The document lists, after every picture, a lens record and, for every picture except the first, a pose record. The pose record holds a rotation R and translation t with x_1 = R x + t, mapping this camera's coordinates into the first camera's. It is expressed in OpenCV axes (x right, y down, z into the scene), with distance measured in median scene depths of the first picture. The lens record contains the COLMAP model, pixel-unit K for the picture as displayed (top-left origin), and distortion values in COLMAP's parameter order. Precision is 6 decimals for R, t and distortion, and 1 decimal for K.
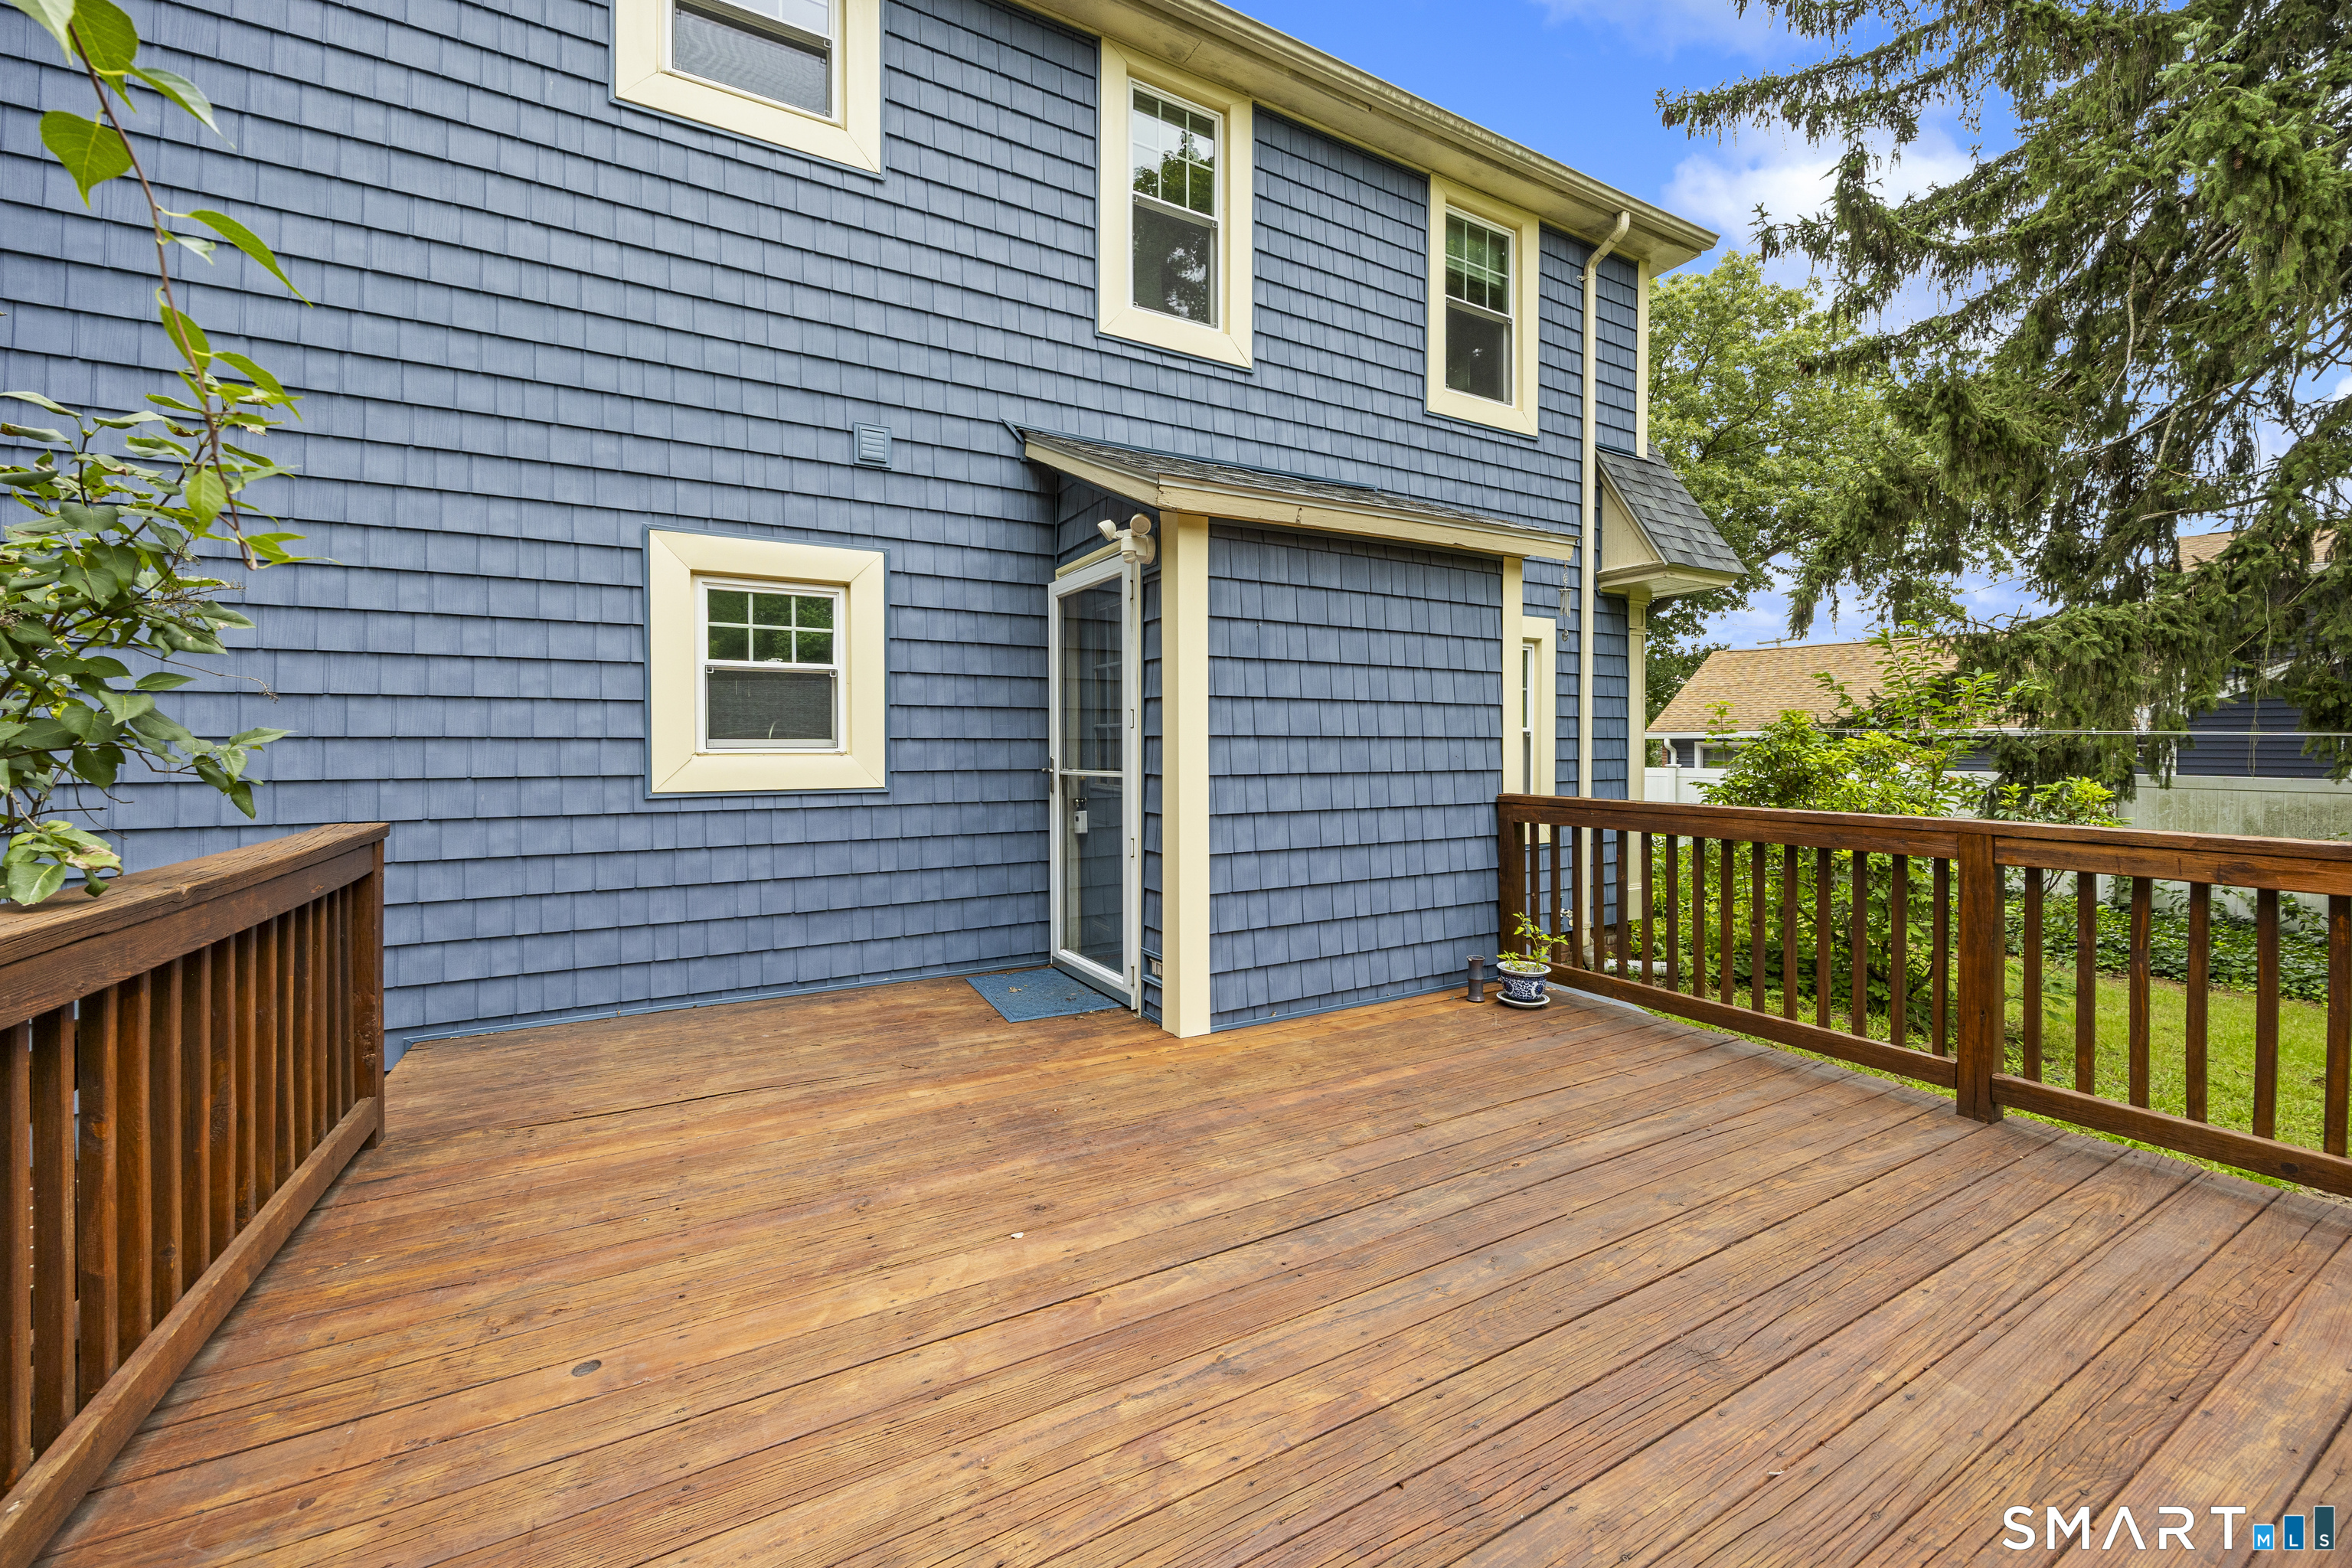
lens RADIAL K [[912.9, 0, 1181.1], [0, 912.9, 778.0], [0, 0, 1]] dist [0.000881, 0.000006]
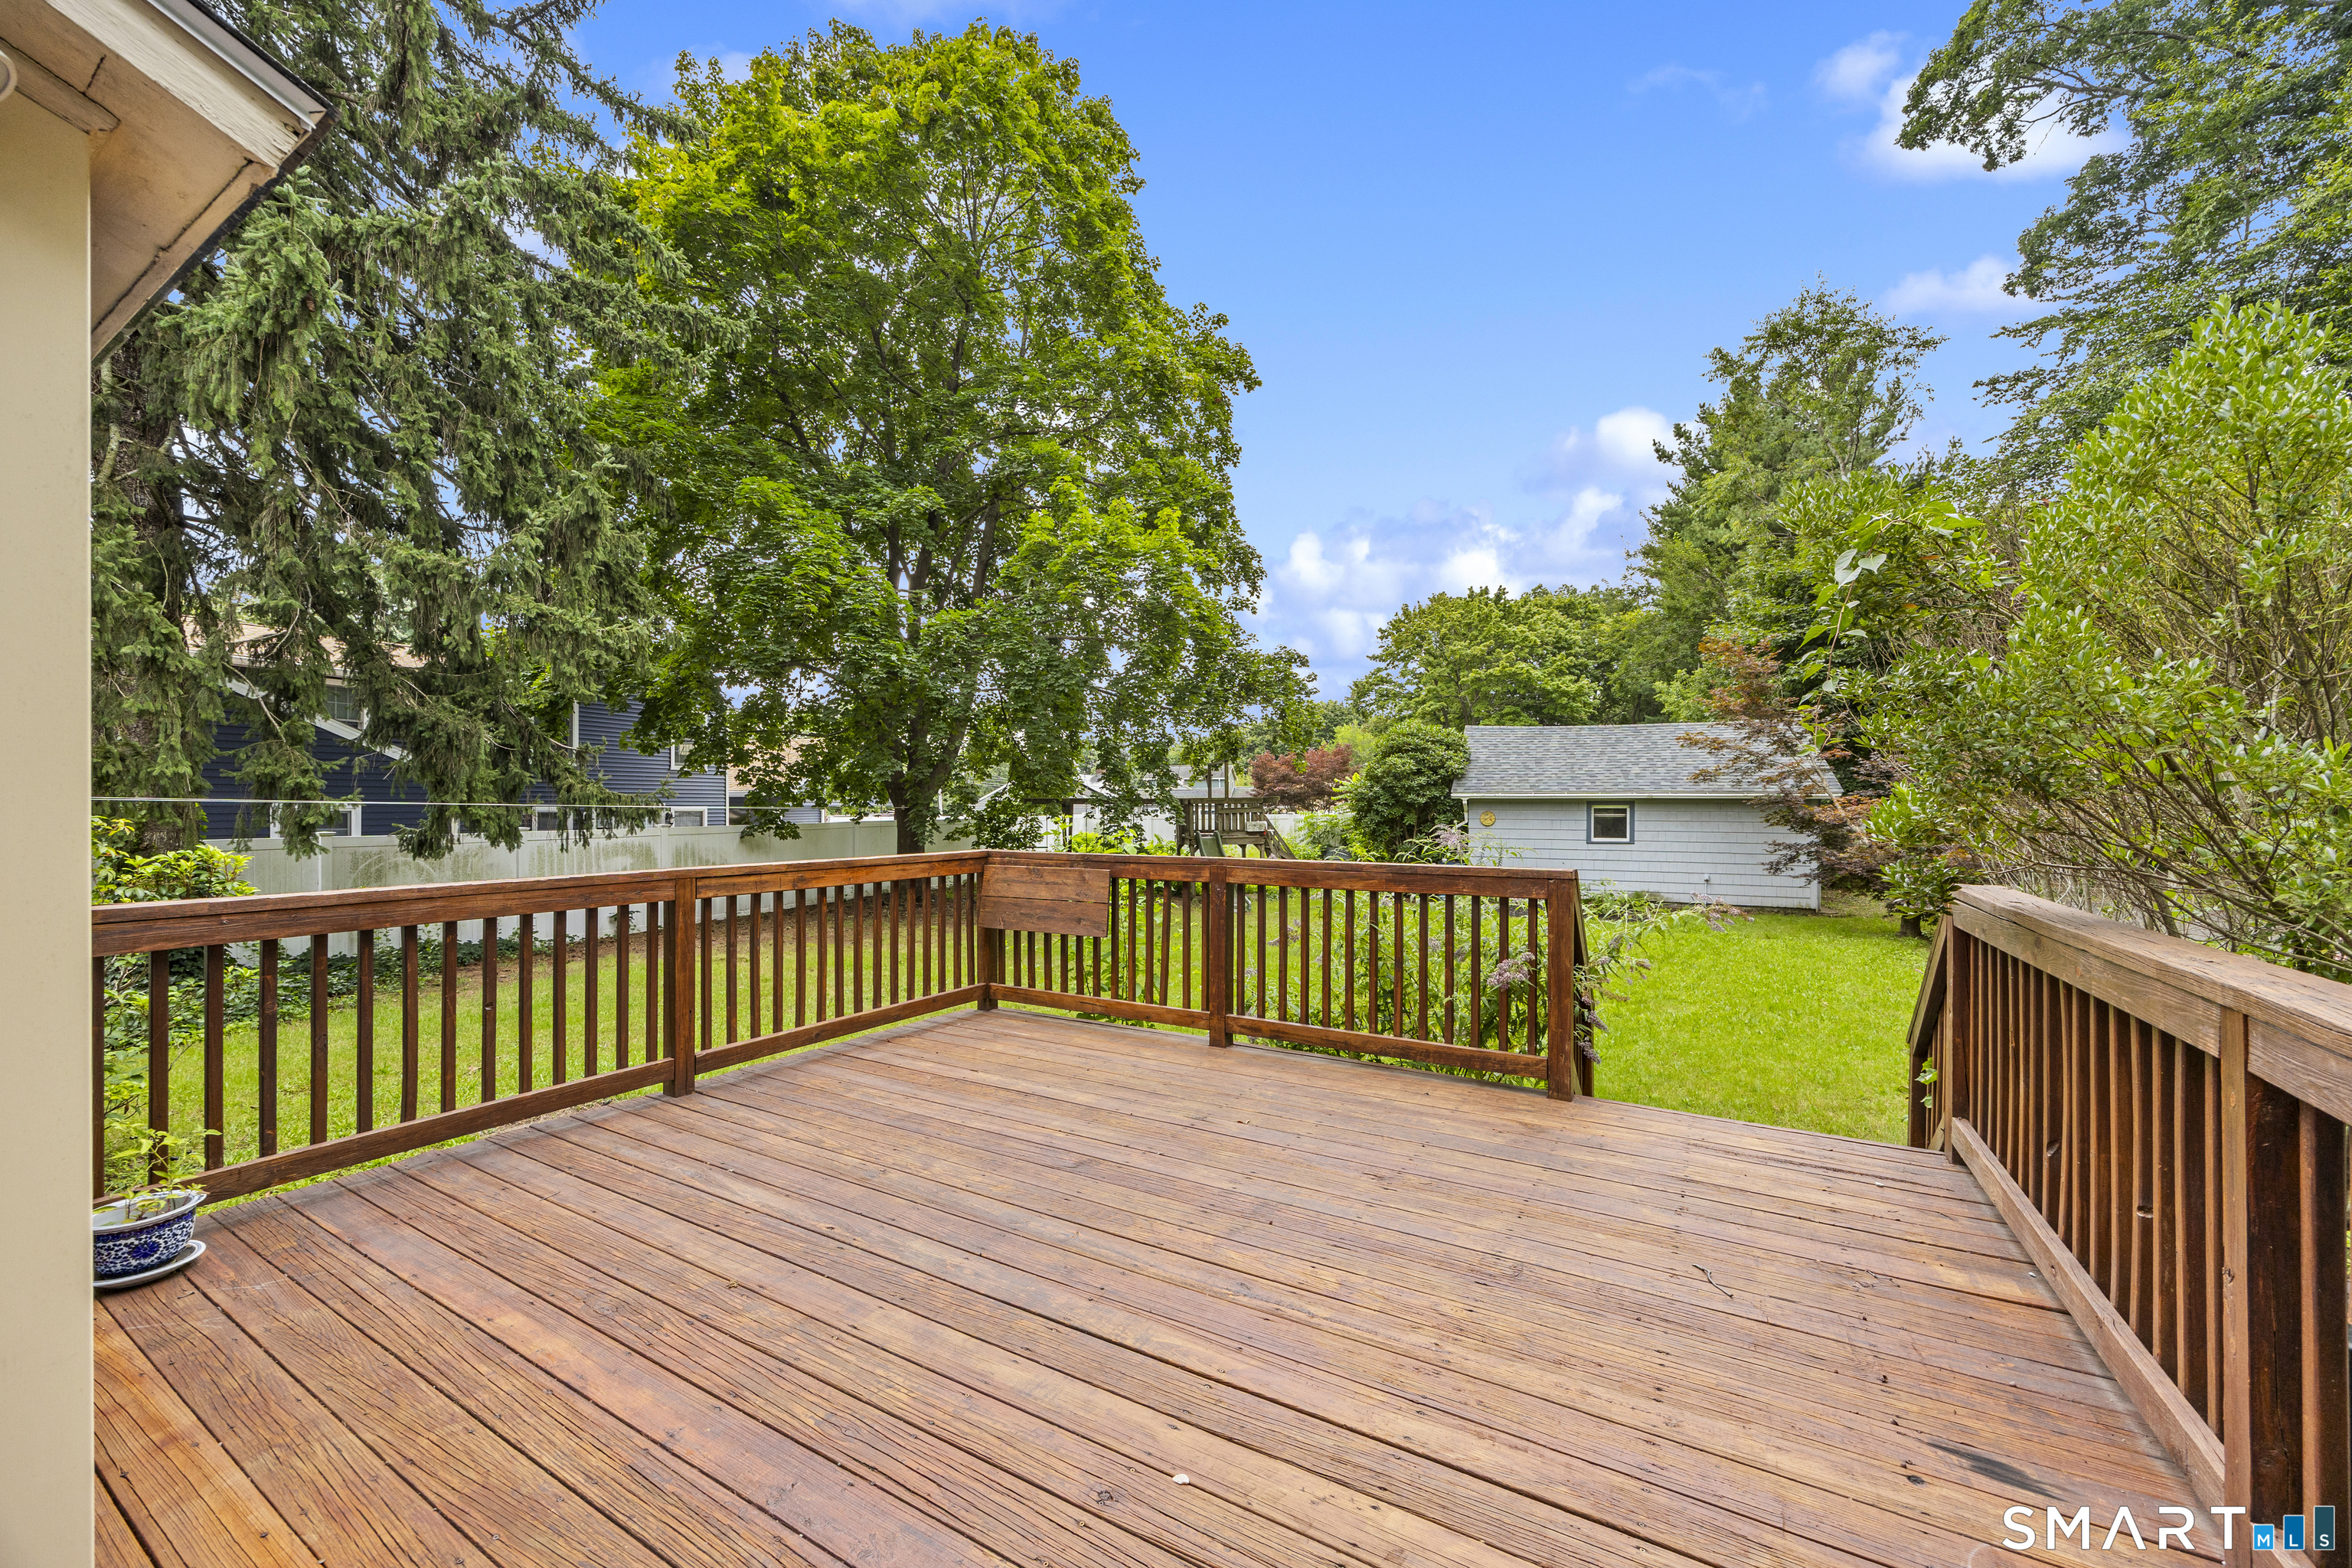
lens RADIAL K [[912.9, 0, 1181.1], [0, 912.9, 778.0], [0, 0, 1]] dist [0.000881, 0.000006]
pose [[-0.507975, 0.023268, 0.861057, -0.706112], [0.027552, 0.999563, -0.010757, -0.051895], [-0.860931, 0.018260, -0.508394, 1.165101]]
